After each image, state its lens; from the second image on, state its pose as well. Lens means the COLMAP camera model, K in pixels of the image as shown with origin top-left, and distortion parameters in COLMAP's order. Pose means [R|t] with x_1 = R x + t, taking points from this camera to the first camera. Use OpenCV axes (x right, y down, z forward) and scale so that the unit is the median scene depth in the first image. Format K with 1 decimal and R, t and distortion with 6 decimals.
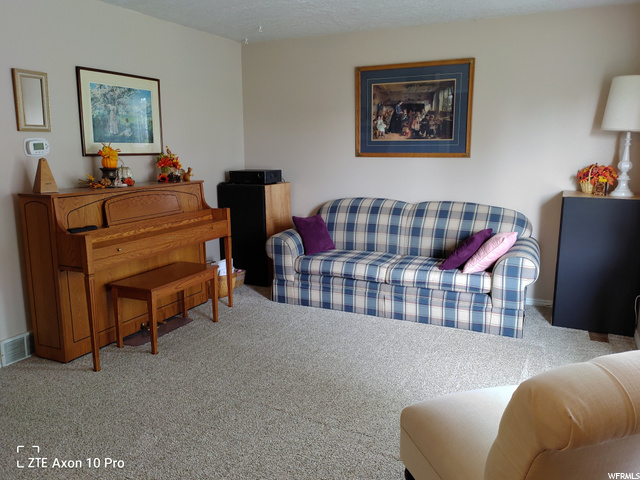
lens RADIAL K [[512.7, 0, 320.0], [0, 512.7, 240.0], [0, 0, 1]] dist [0.071776, -0.094011]
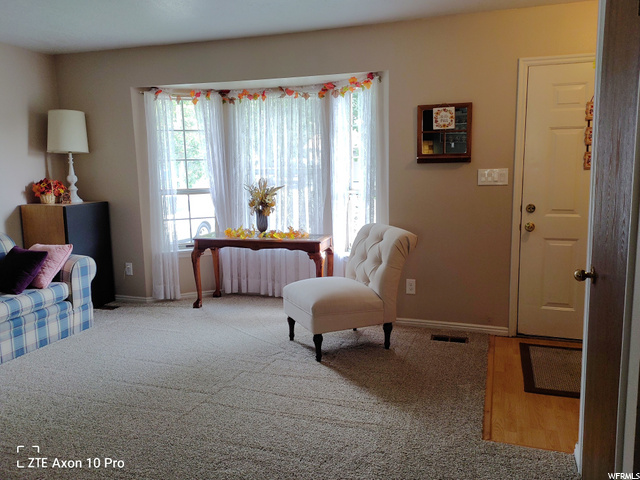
lens RADIAL K [[512.7, 0, 320.0], [0, 512.7, 240.0], [0, 0, 1]] dist [0.071776, -0.094011]
pose [[-0.144125, -0.141710, 0.979360, -0.789397], [0.195065, 0.966206, 0.168513, -0.094079], [-0.970143, 0.215326, -0.111612, 0.574380]]
